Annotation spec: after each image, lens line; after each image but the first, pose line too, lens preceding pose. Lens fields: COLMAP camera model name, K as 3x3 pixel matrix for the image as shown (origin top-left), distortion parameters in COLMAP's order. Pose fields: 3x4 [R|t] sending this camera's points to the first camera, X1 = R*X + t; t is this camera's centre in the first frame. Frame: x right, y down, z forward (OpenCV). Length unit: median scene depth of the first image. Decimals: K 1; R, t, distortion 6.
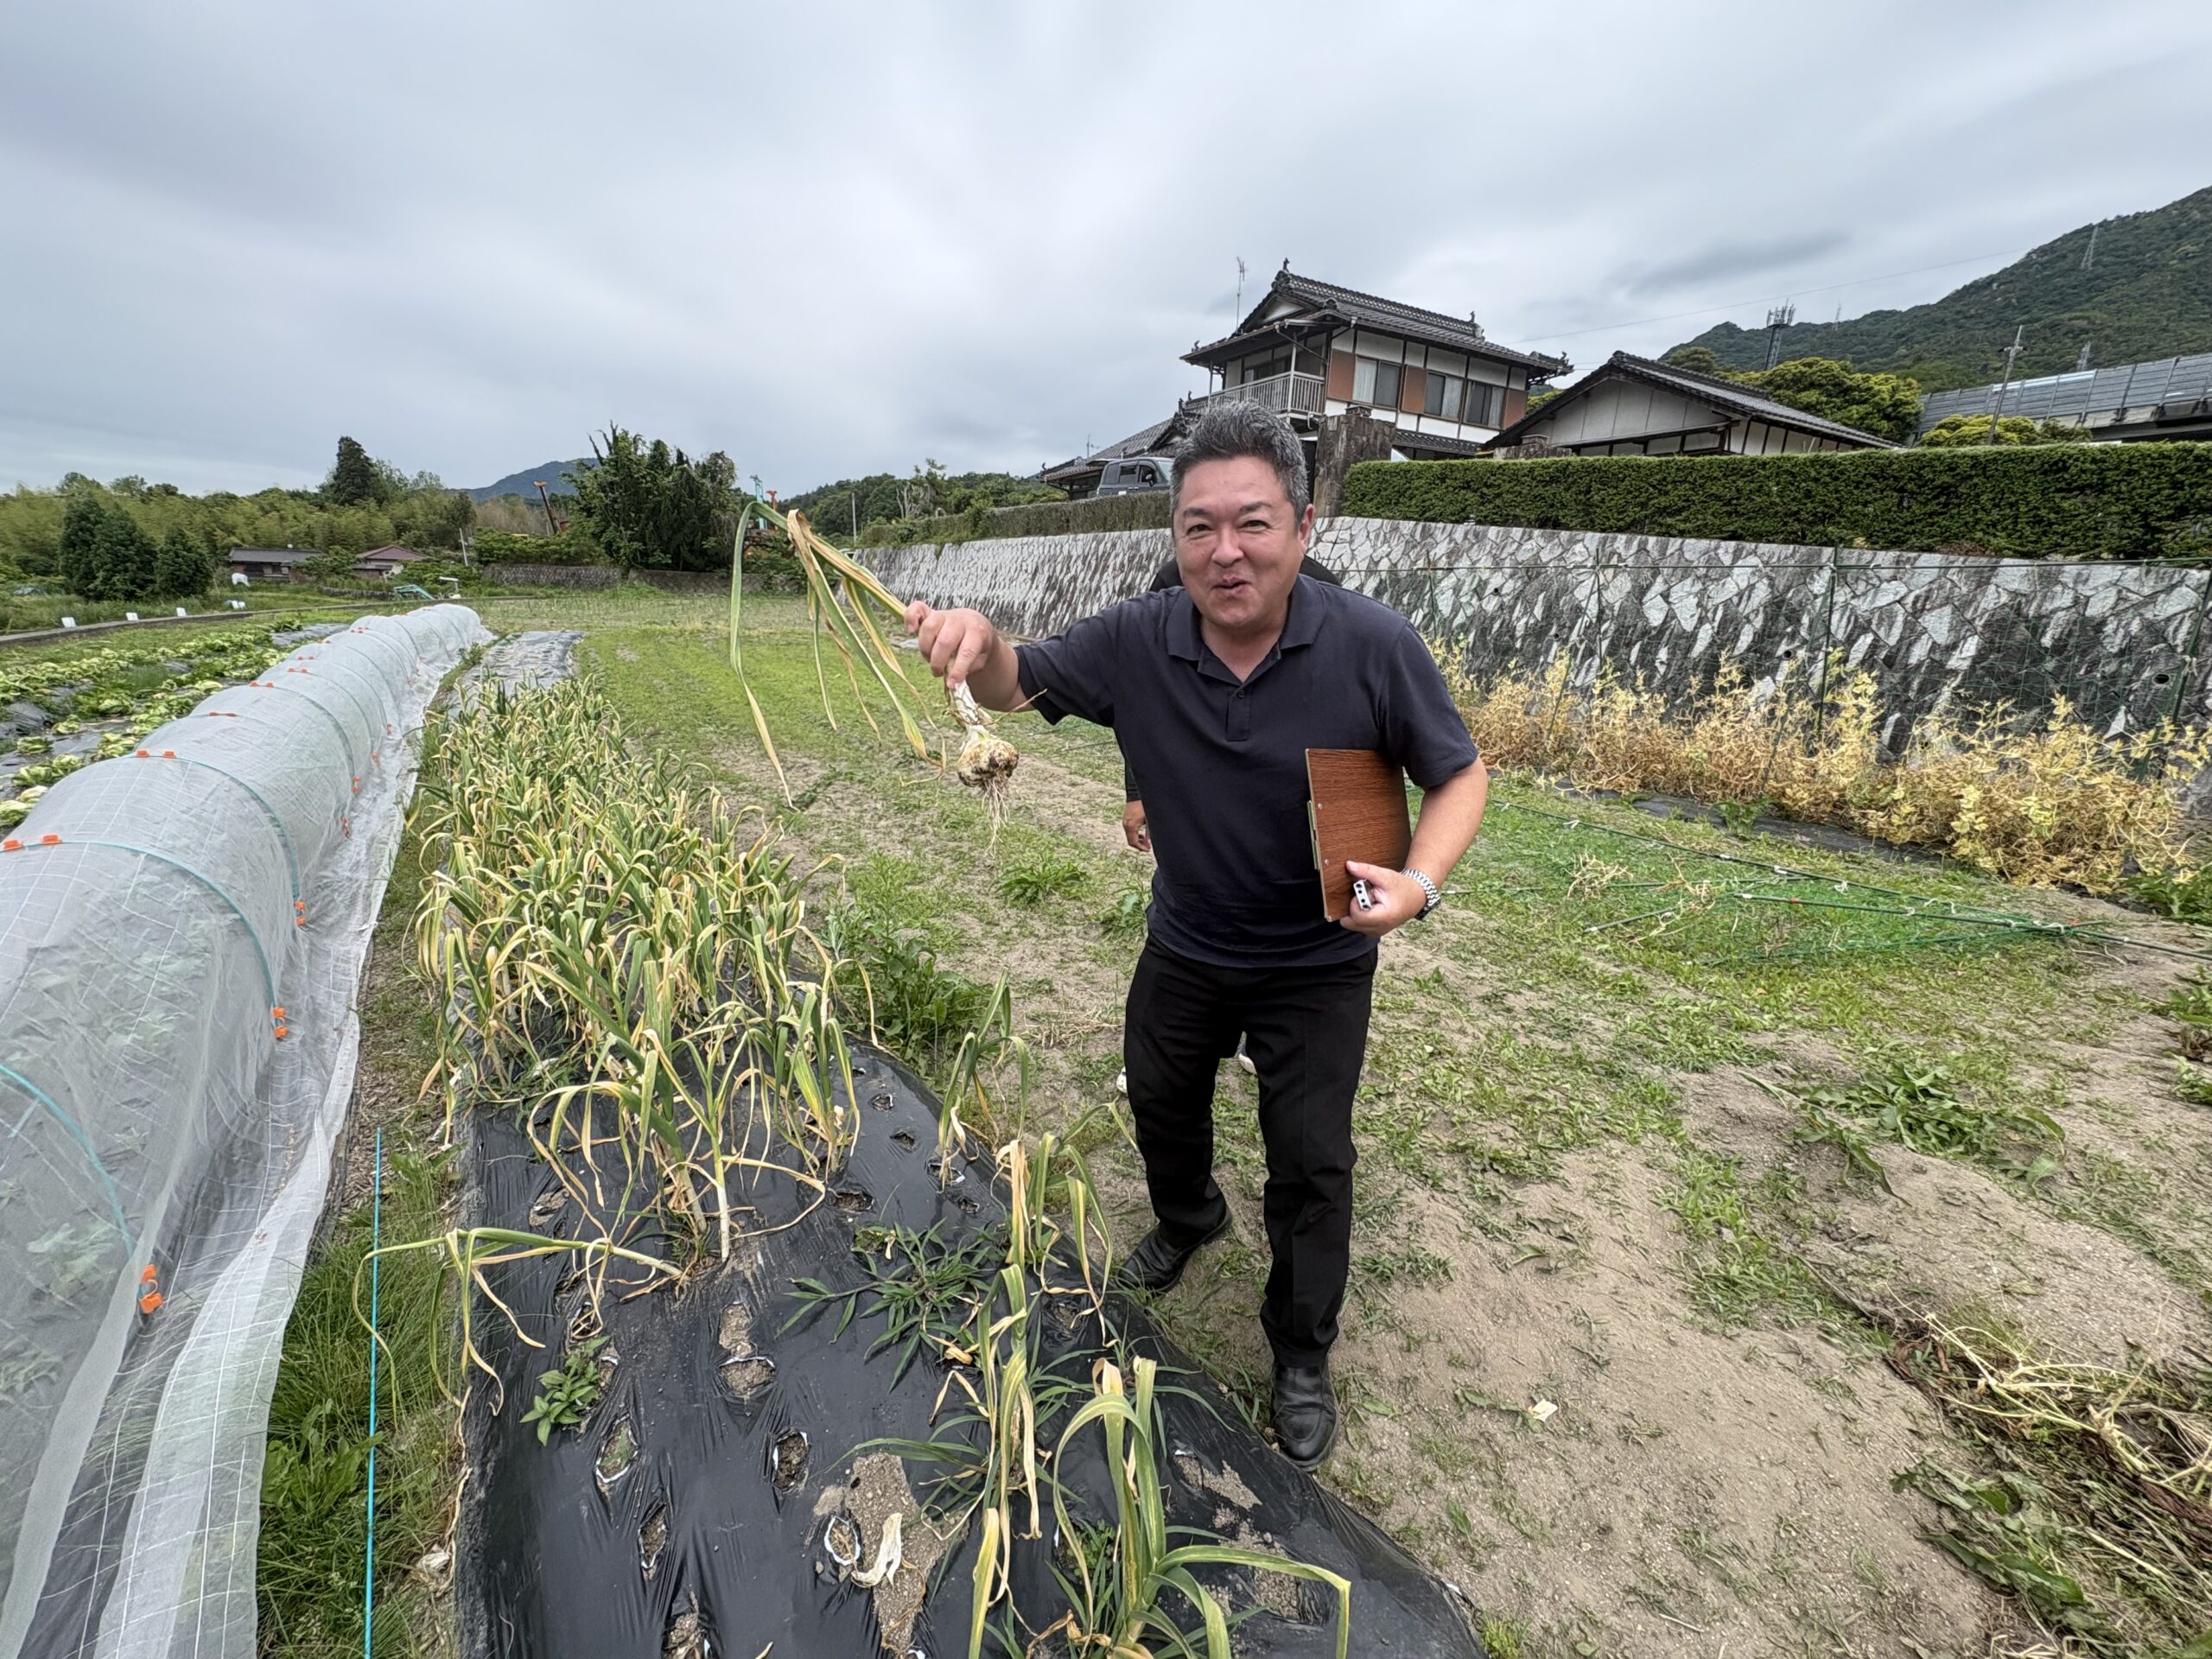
lens RADIAL K [[882.7, 0, 1108.3], [0, 882.7, 833.9], [0, 0, 1]] dist [0.000718, 0.000032]
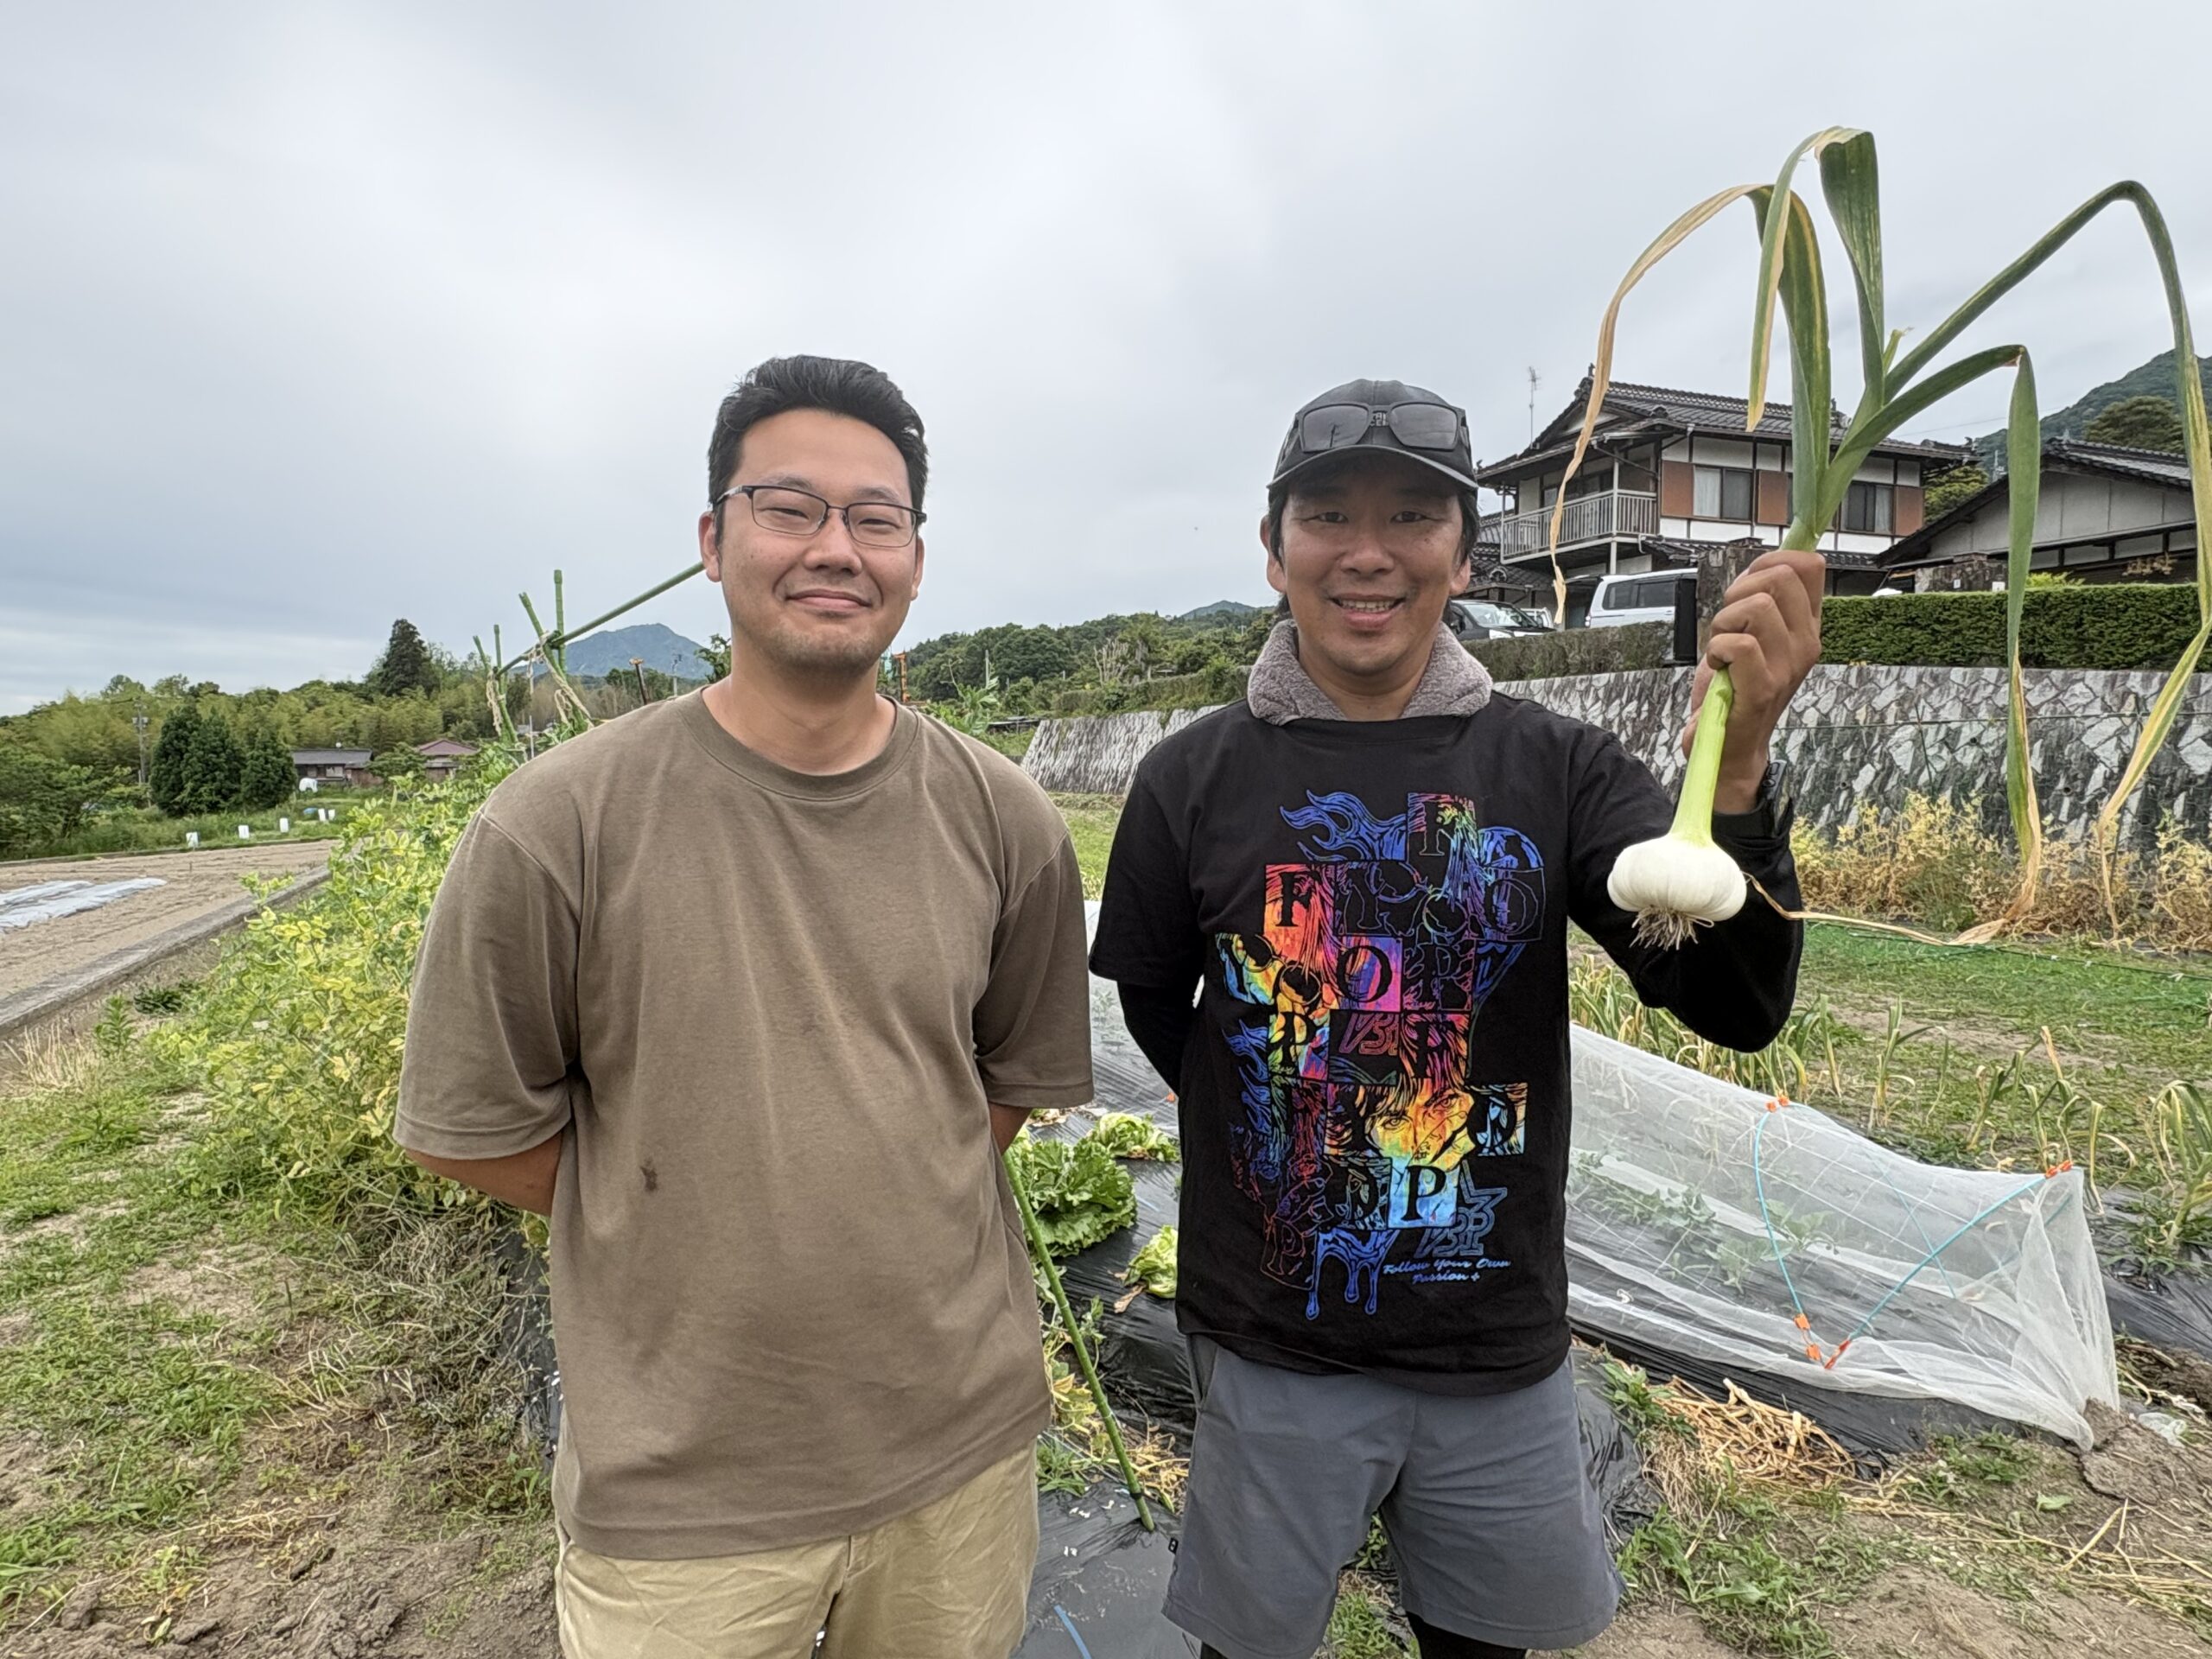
lens RADIAL K [[1246.5, 0, 1102.8], [0, 1246.5, 837.9], [0, 0, 1]] dist [-0.001626, 0.002564]
pose [[0.988497, -0.030542, -0.148123, -0.084793], [-0.000500, 0.978732, -0.205143, 0.023976], [0.151238, 0.202858, 0.967458, -0.103758]]
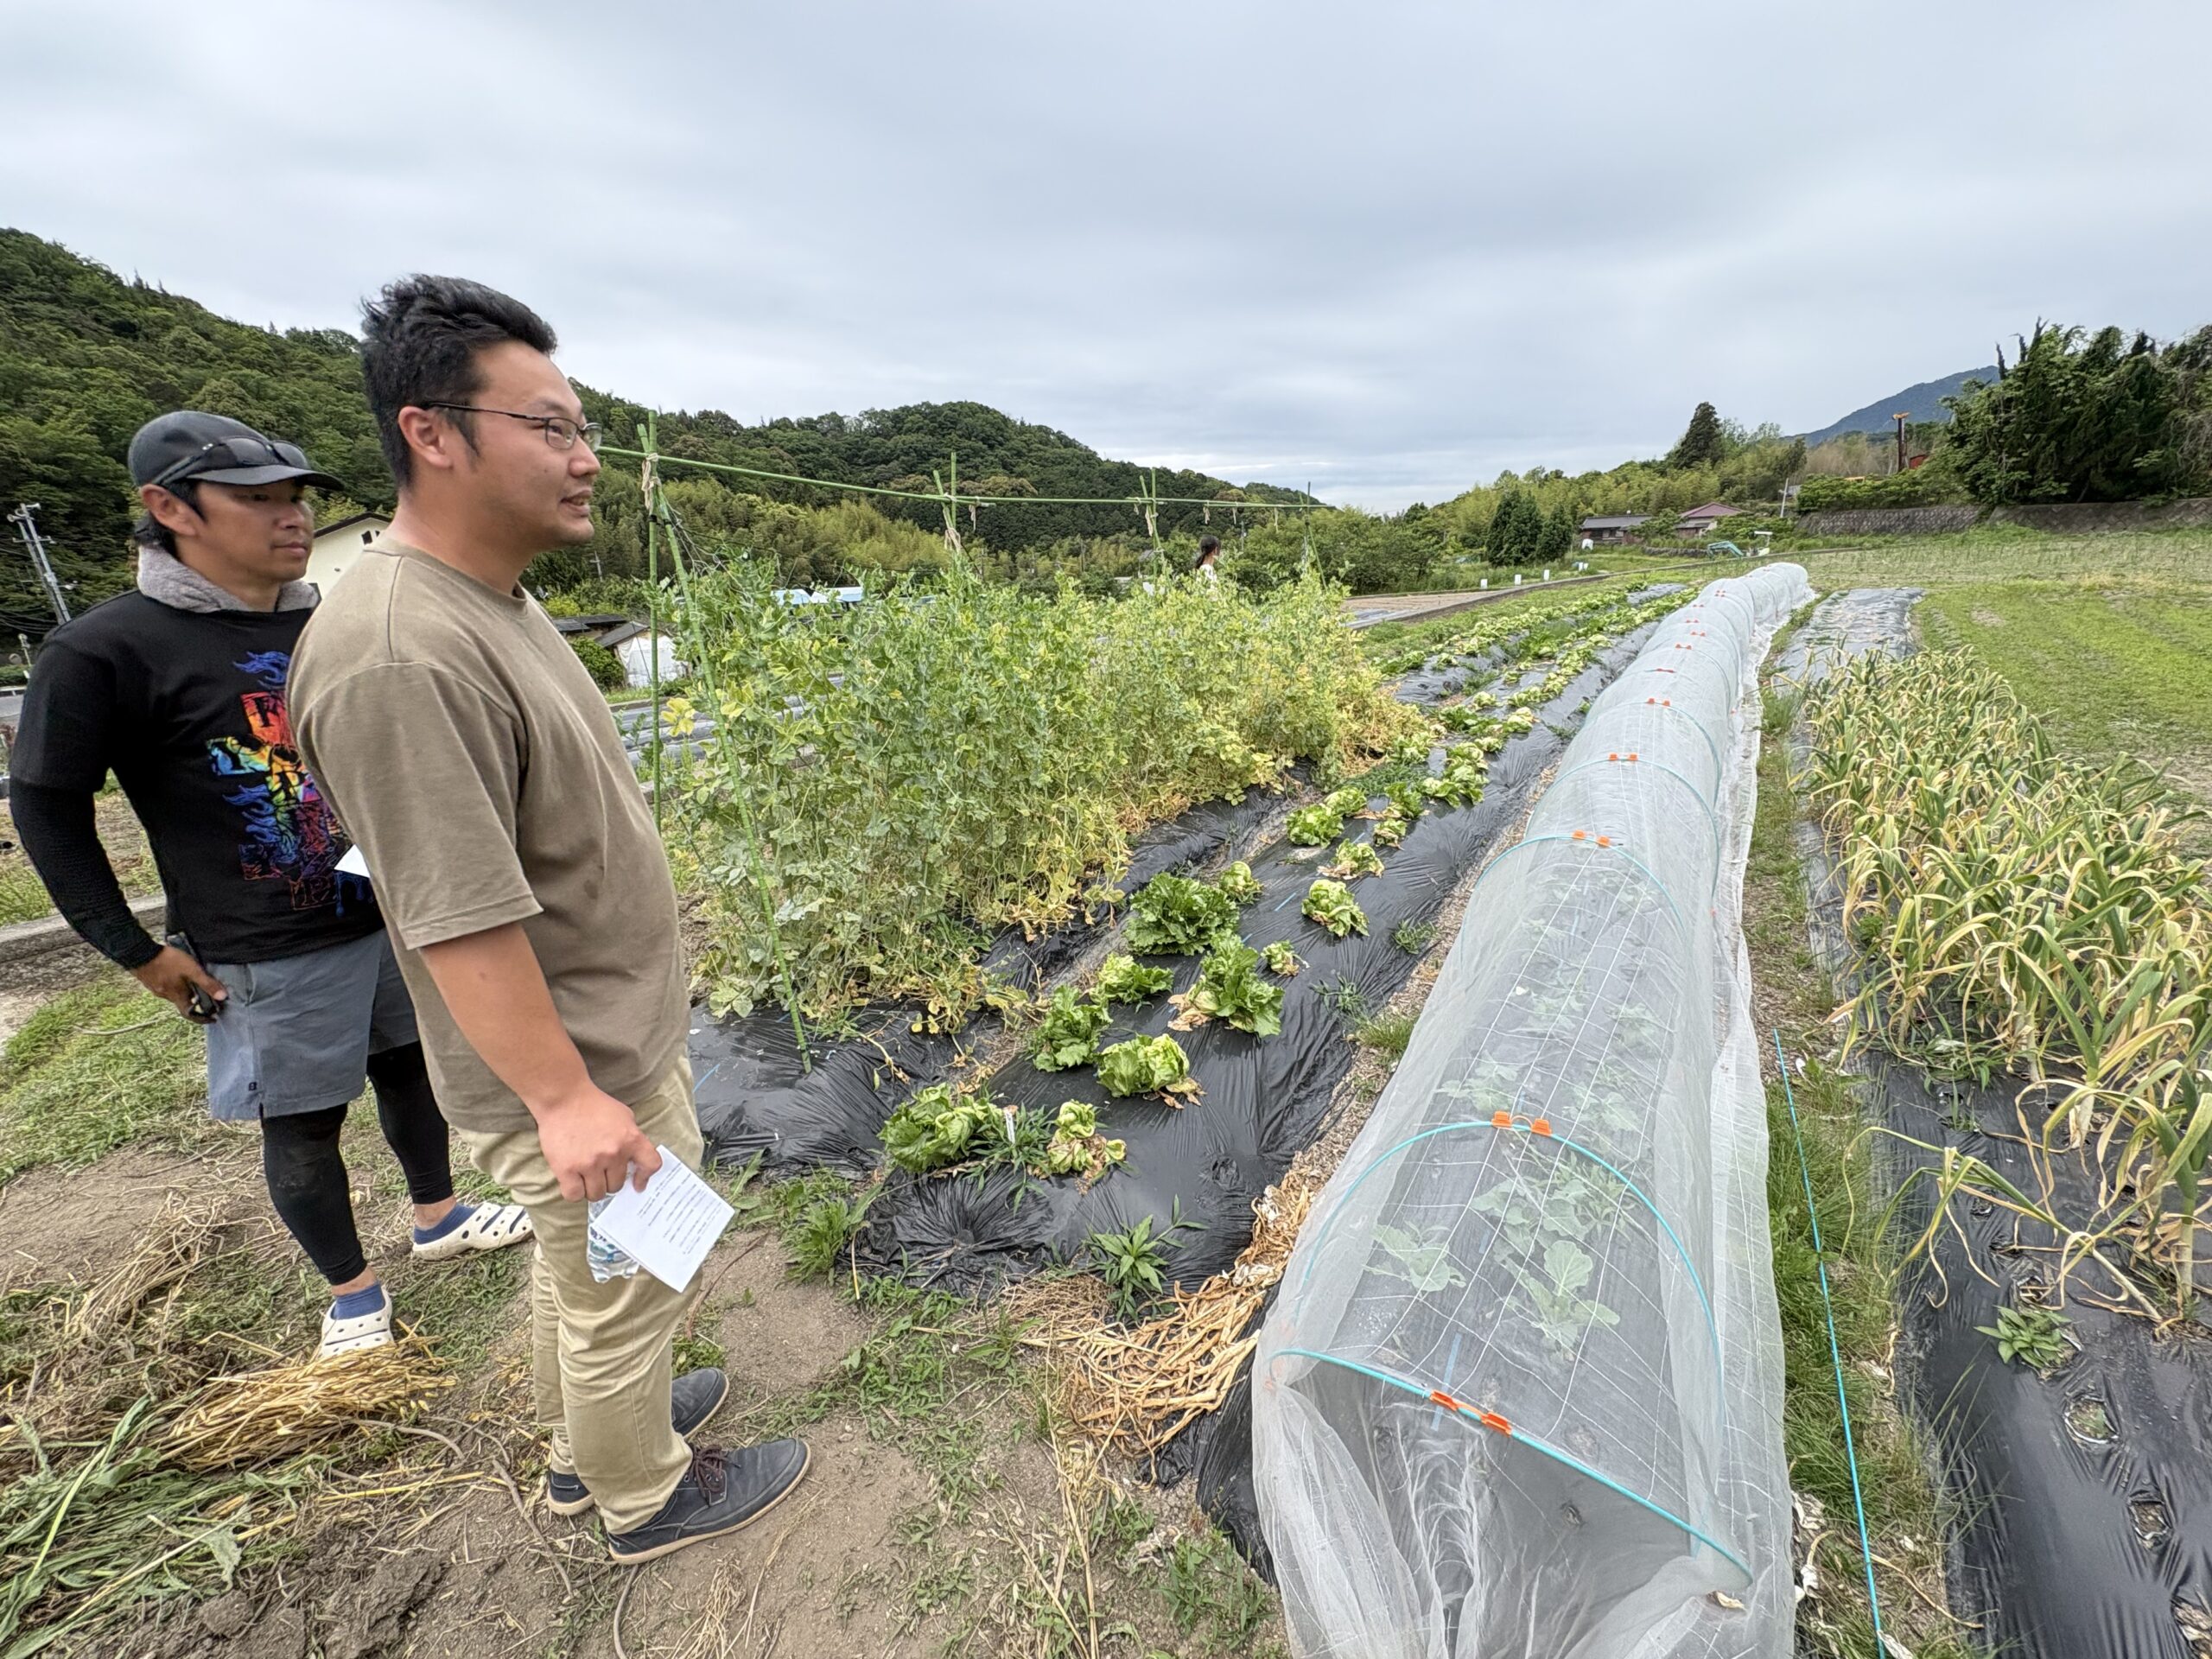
lens RADIAL K [[883.8, 0, 1106.0], [0, 883.8, 829.5], [0, 0, 1]] dist [-0.000216, 0.000419]
pose [[0.335162, 0.241312, -0.910733, -0.007307], [-0.199530, 0.962897, 0.181704, 0.002327], [0.920790, 0.120819, 0.370875, -0.028962]]
